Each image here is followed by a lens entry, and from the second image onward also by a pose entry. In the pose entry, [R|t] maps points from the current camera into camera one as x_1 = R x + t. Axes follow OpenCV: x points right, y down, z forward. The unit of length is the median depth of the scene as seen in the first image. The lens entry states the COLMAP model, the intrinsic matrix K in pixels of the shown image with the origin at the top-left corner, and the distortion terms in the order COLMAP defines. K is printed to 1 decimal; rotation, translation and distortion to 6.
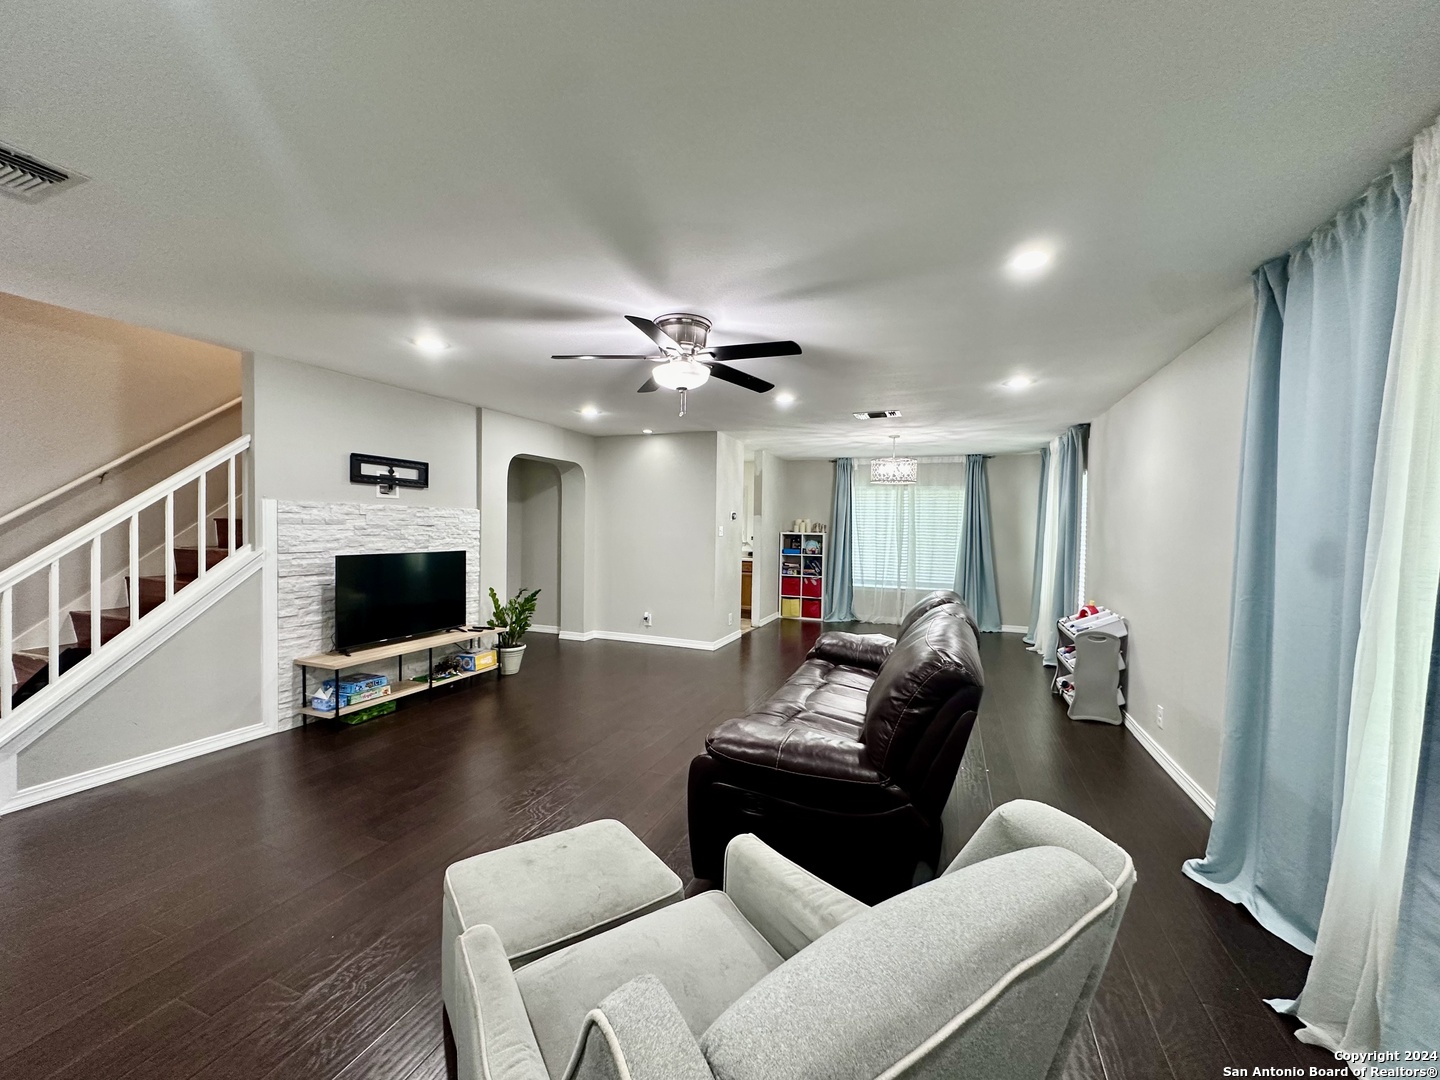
lens RADIAL K [[569.8, 0, 719.7], [0, 569.8, 545.0], [0, 0, 1]] dist [-0.002253, 0.000024]
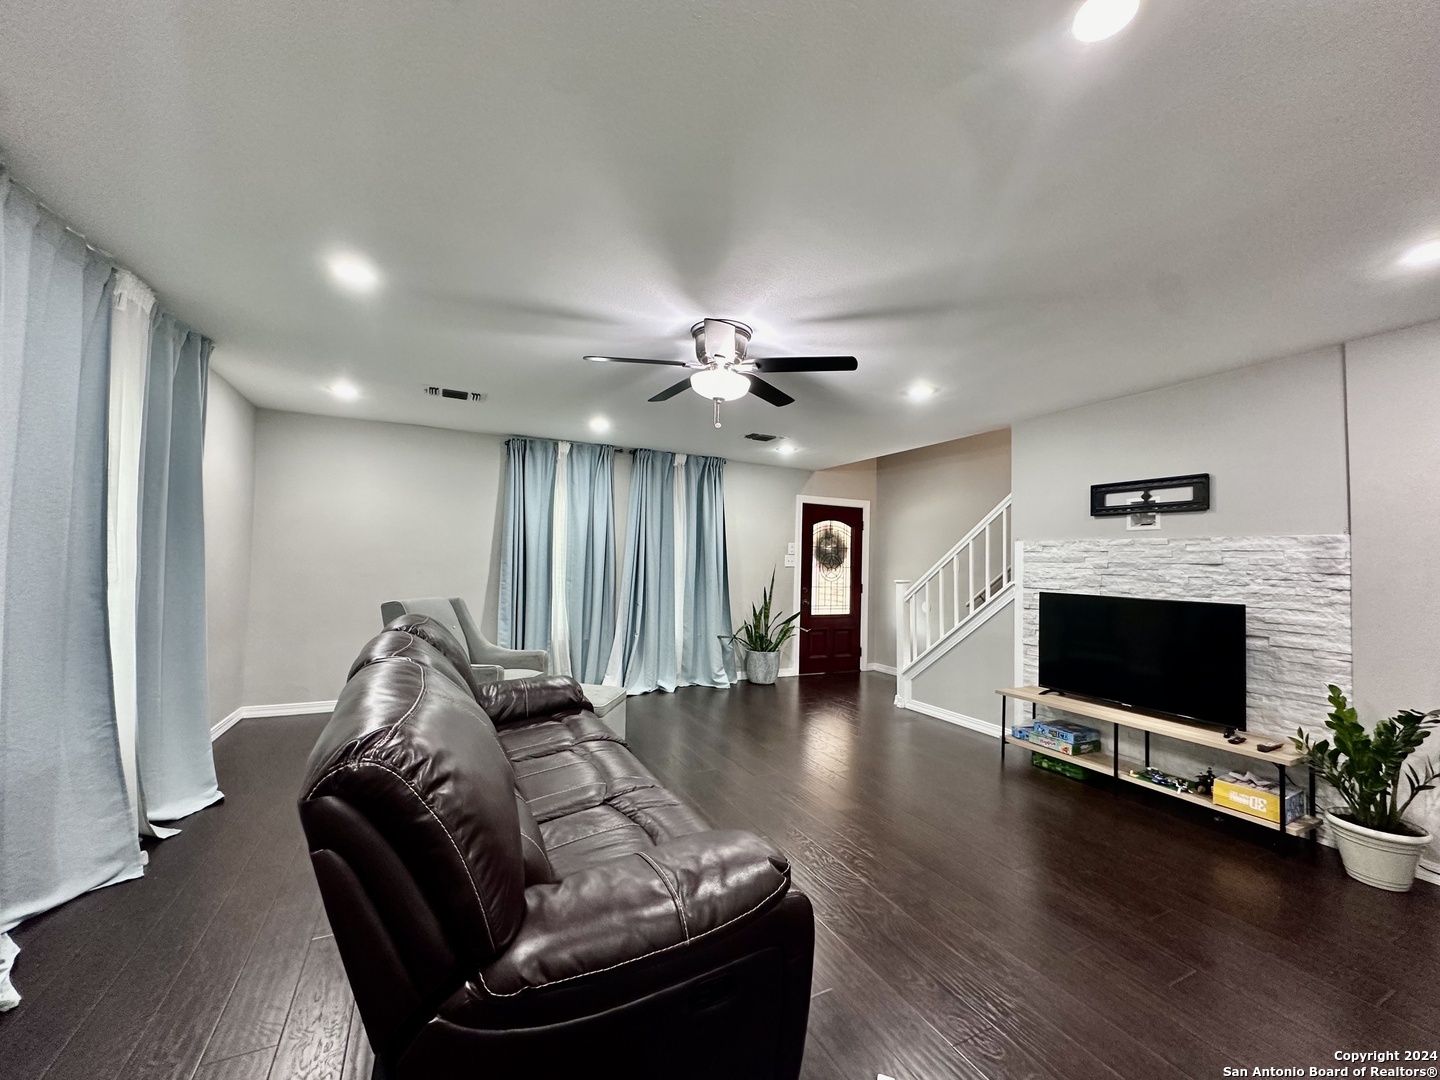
lens RADIAL K [[569.8, 0, 718.1], [0, 569.8, 544.1], [0, 0, 1]] dist [-0.002253, 0.000024]
pose [[-0.669483, -0.059163, -0.740468, 0.395605], [-0.061480, 0.997816, -0.024138, -0.005750], [0.740279, 0.029364, -0.671658, 1.043317]]
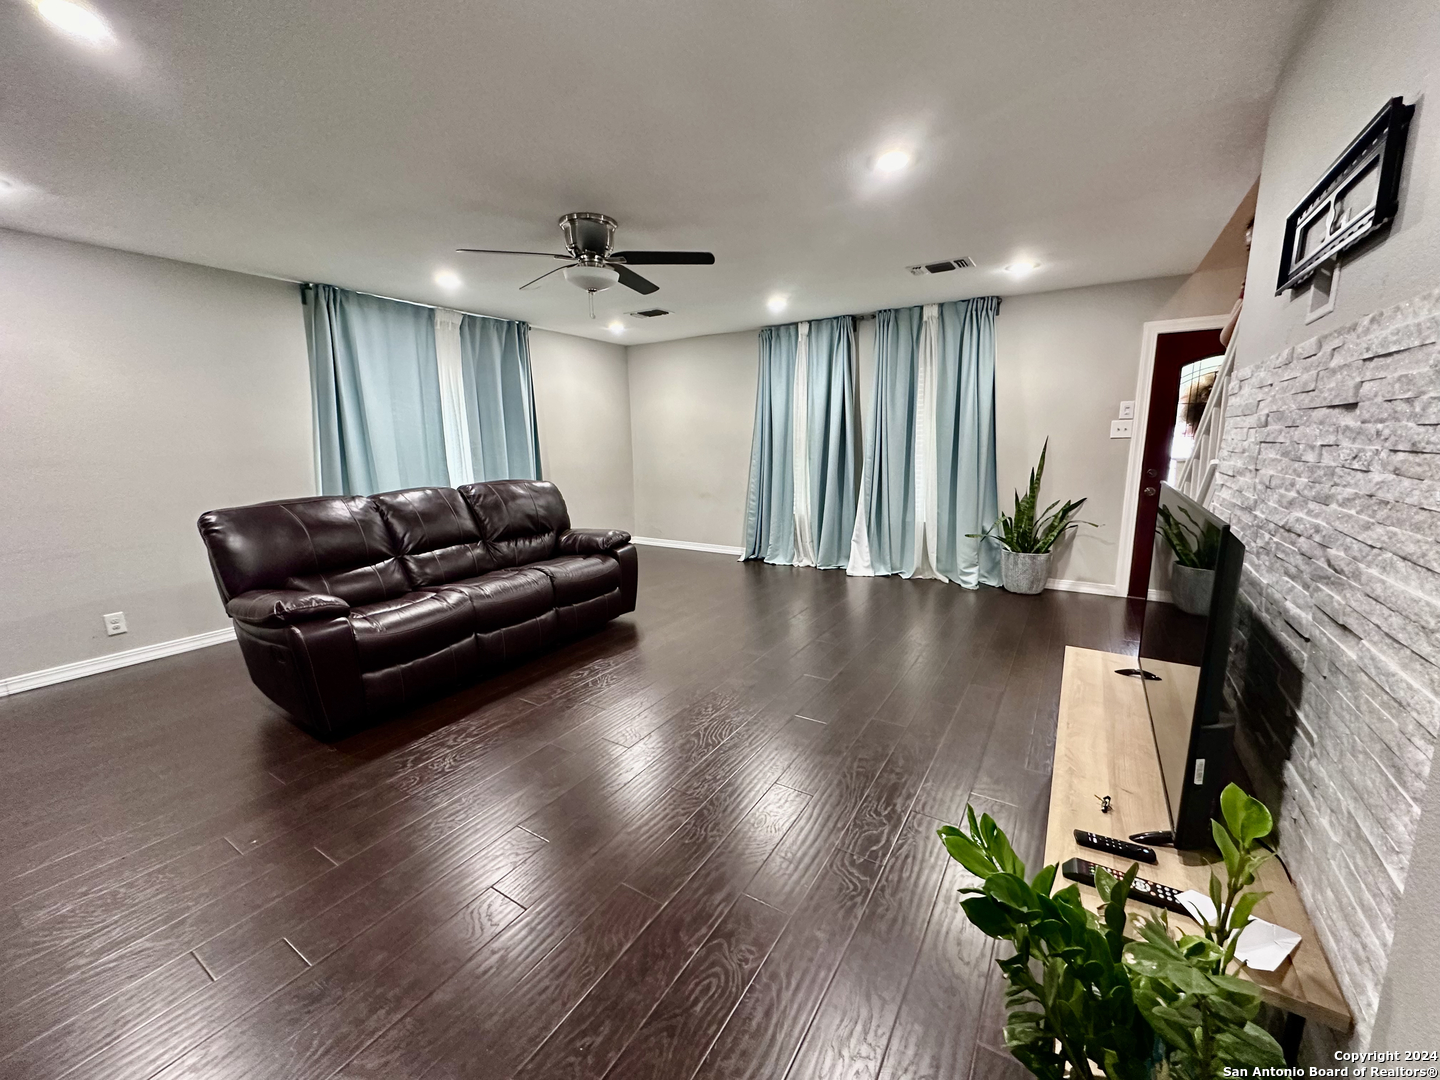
lens RADIAL K [[569.8, 0, 719.8], [0, 569.8, 539.6], [0, 0, 1]] dist [-0.002253, 0.000024]
pose [[-0.983642, -0.035677, 0.176568, -0.316197], [0.002960, 0.976856, 0.213876, -0.034896], [-0.180112, 0.210900, -0.960771, 1.299996]]
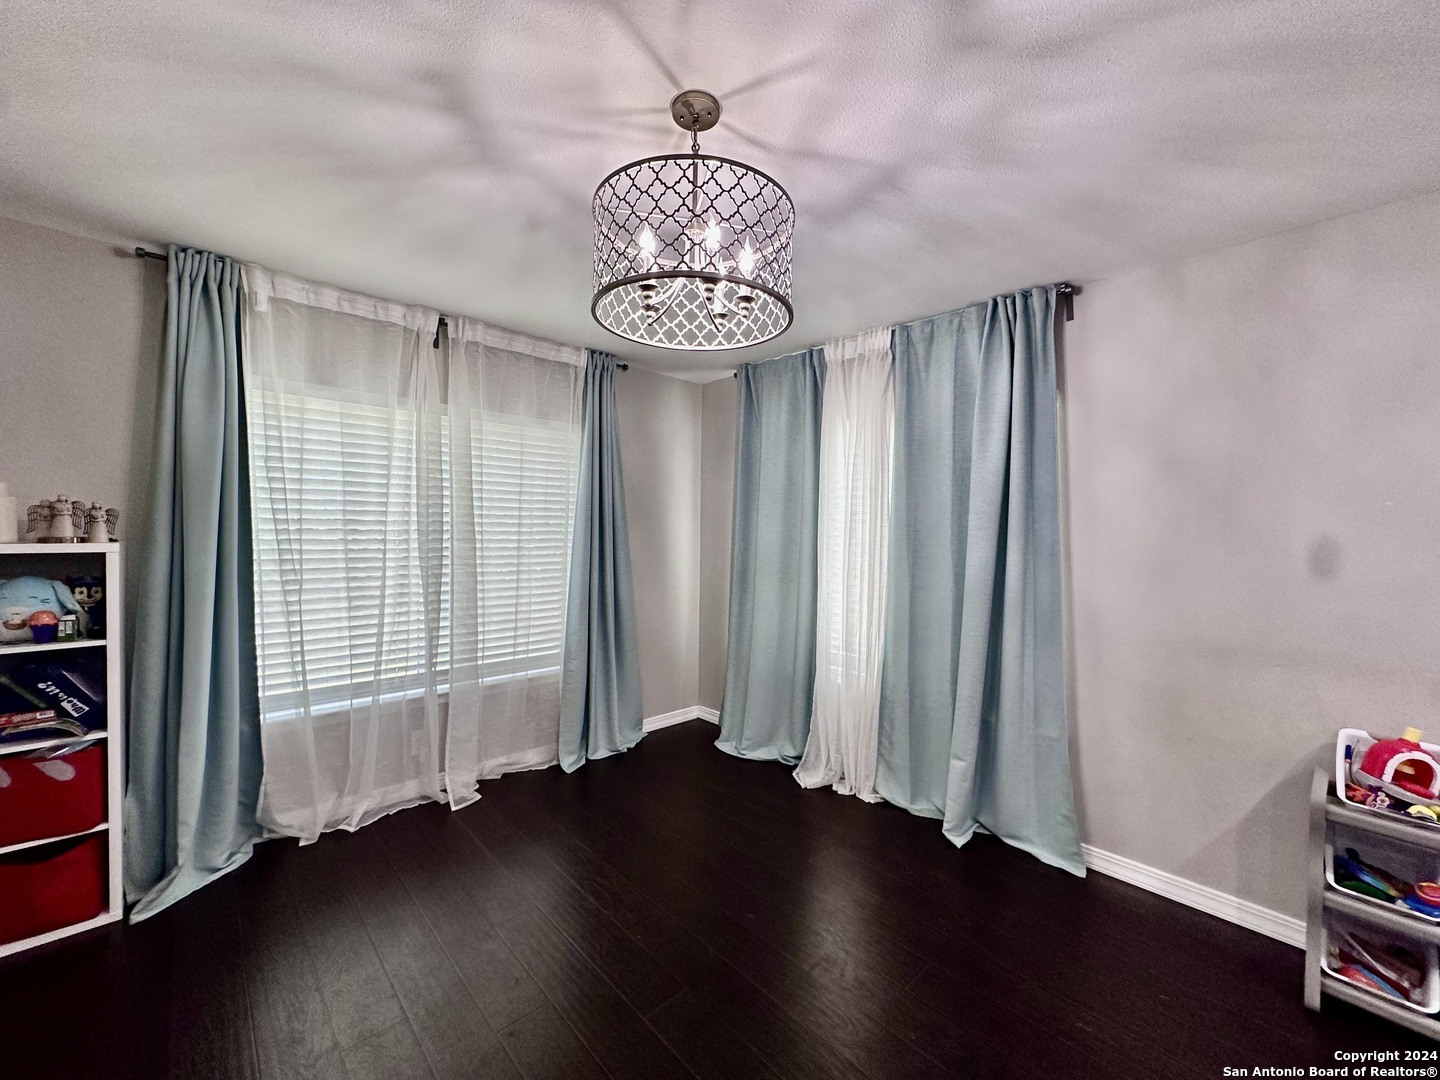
lens RADIAL K [[569.8, 0, 723.8], [0, 569.8, 534.5], [0, 0, 1]] dist [-0.002253, 0.000024]
pose [[0.409542, -0.028585, 0.911843, 0.139570], [0.031236, 0.999362, 0.017299, -0.039455], [-0.911756, 0.021397, 0.410174, 1.276777]]
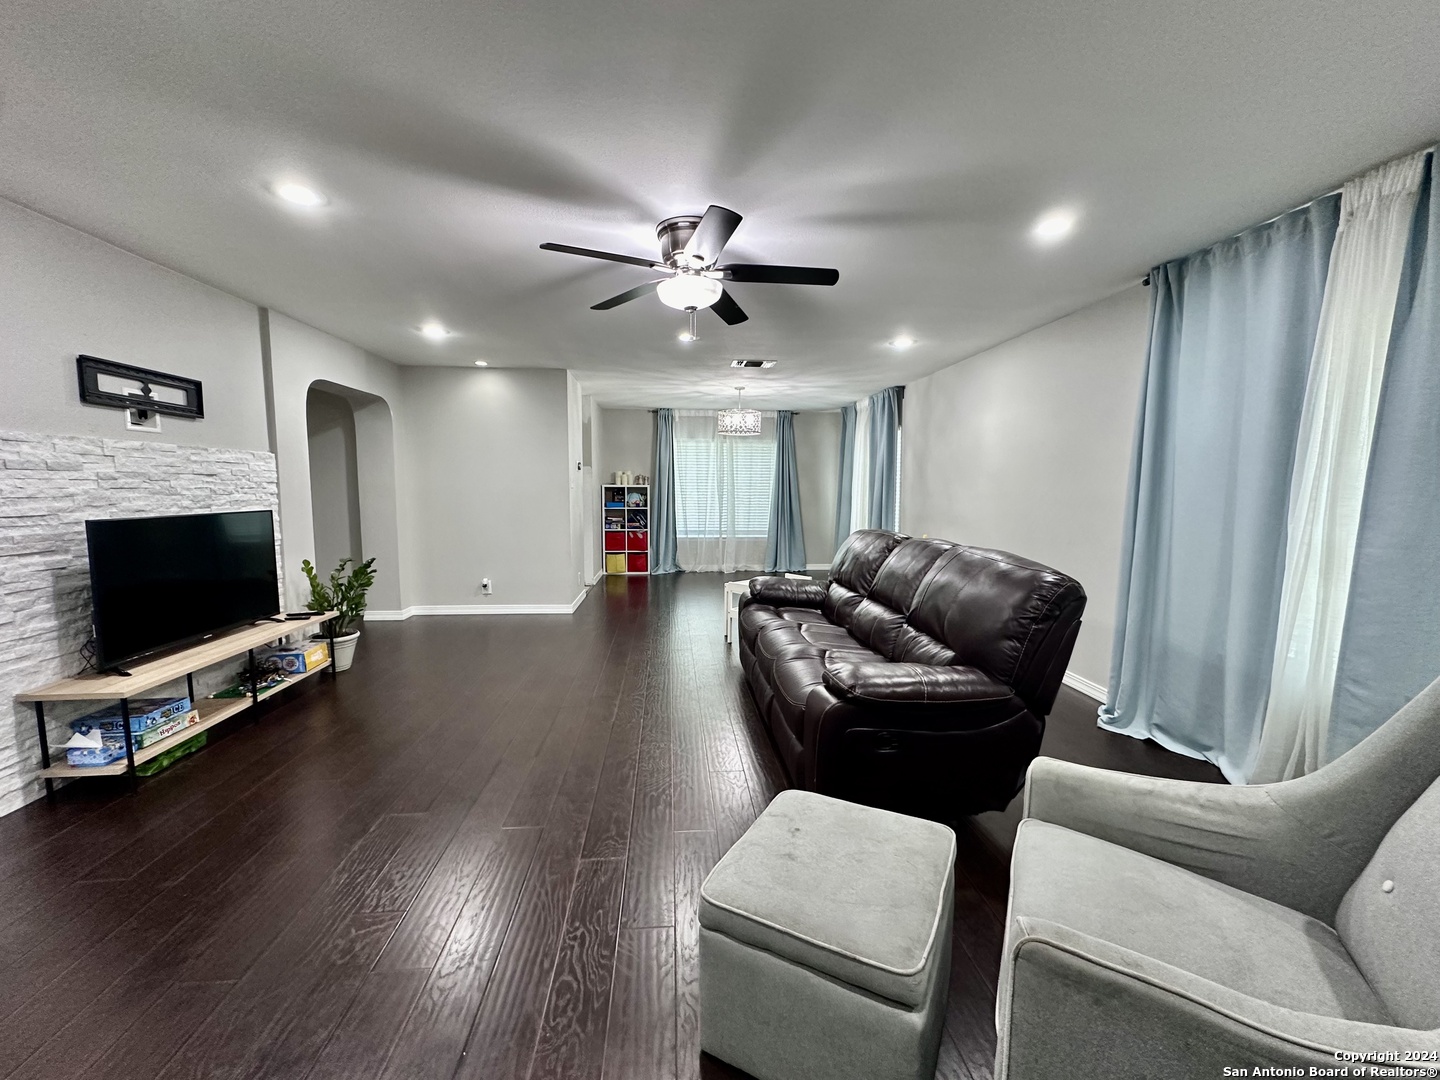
lens RADIAL K [[569.8, 0, 719.4], [0, 569.8, 543.7], [0, 0, 1]] dist [-0.002253, 0.000024]
pose [[0.896128, -0.057526, 0.440053, -0.273387], [0.025360, 0.996581, 0.078636, 0.010601], [-0.443072, -0.059308, 0.894522, 0.114490]]
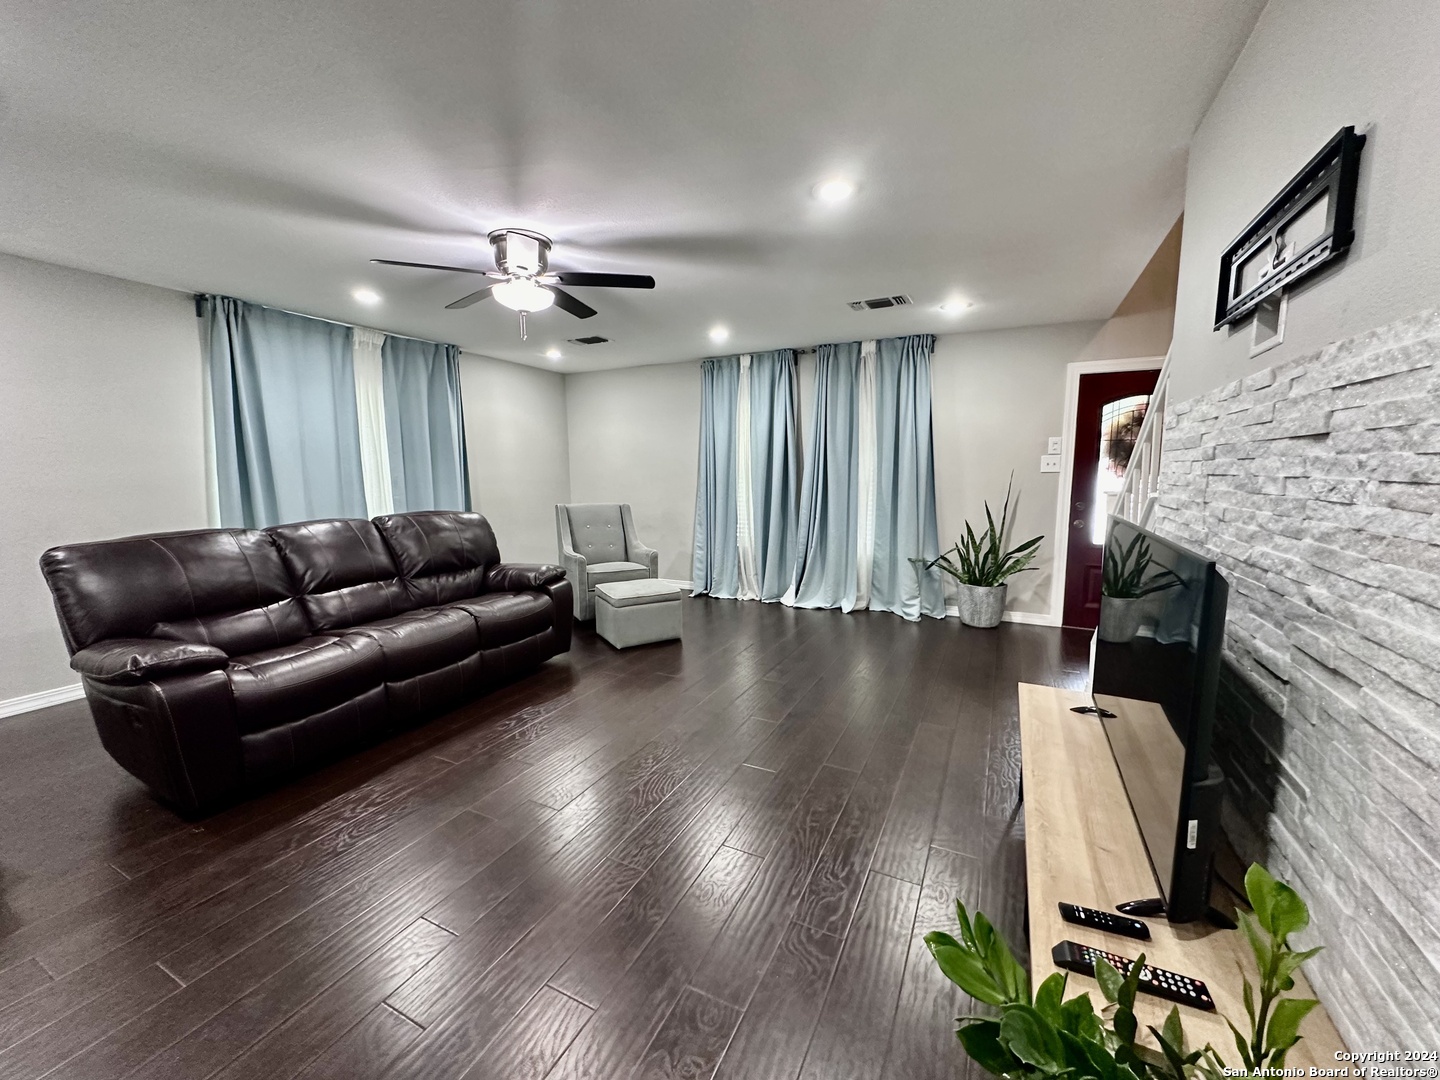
lens RADIAL K [[569.8, 0, 719.3], [0, 569.8, 541.7], [0, 0, 1]] dist [-0.002253, 0.000024]
pose [[-0.996575, -0.024124, 0.079099, -0.311121], [-0.010977, 0.986630, 0.162606, -0.030892], [-0.081965, 0.161181, -0.983515, 1.264691]]
